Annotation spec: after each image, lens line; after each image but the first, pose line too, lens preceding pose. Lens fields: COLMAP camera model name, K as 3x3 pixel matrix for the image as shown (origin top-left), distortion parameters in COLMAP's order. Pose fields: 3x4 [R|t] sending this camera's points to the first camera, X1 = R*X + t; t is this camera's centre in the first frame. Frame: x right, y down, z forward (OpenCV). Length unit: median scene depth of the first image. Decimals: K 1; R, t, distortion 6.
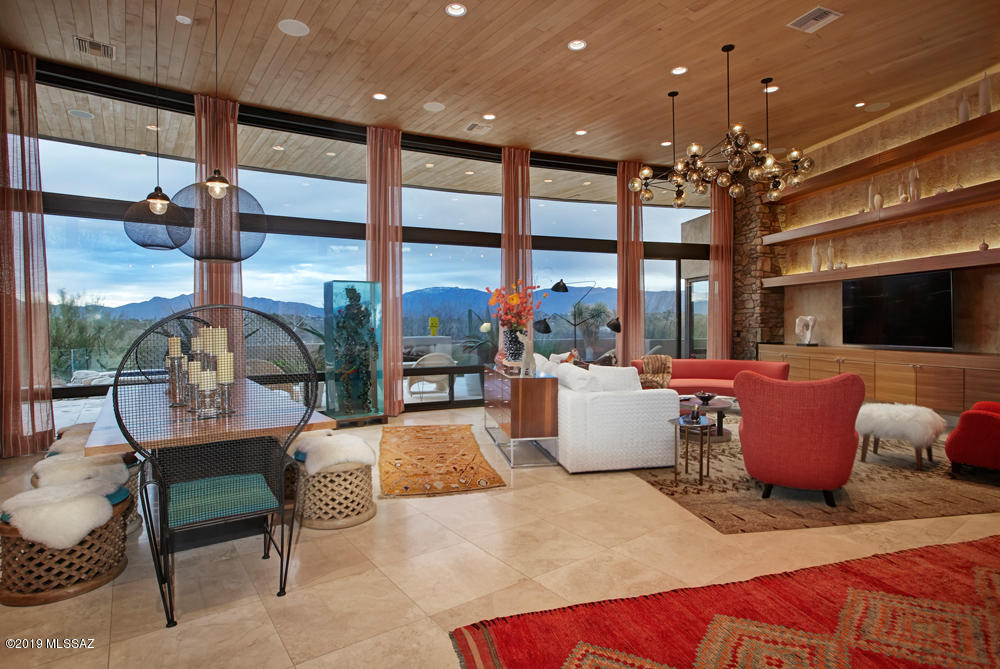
lens RADIAL K [[525.5, 0, 501.2], [0, 525.5, 338.4], [0, 0, 1]] dist [-0.060288, 0.030109]
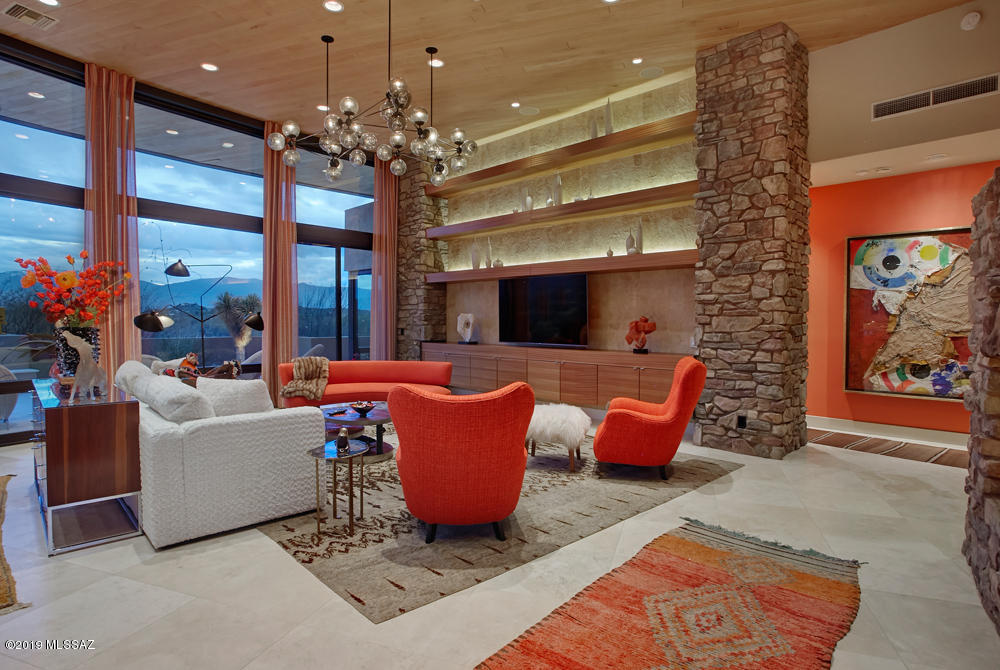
lens RADIAL K [[545.0, 0, 495.0], [0, 545.0, 334.6], [0, 0, 1]] dist [-0.034052, 0.035400]
pose [[0.830523, -0.004089, 0.556969, 0.083691], [0.004356, 0.999990, 0.000846, -0.006101], [-0.556967, 0.001724, 0.830533, 0.158882]]
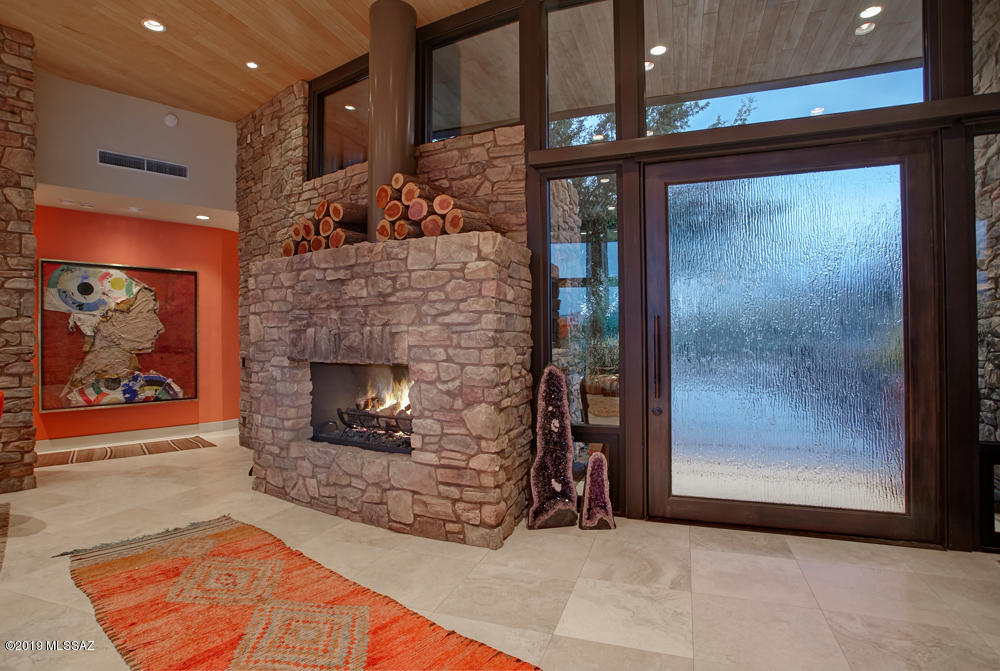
lens RADIAL K [[545.0, 0, 495.0], [0, 545.0, 335.1], [0, 0, 1]] dist [-0.034052, 0.035400]
pose [[-0.535767, 0.016454, 0.844206, -0.121687], [0.038519, 0.999246, 0.004970, -0.013066], [-0.843487, 0.035181, -0.535997, 0.449947]]
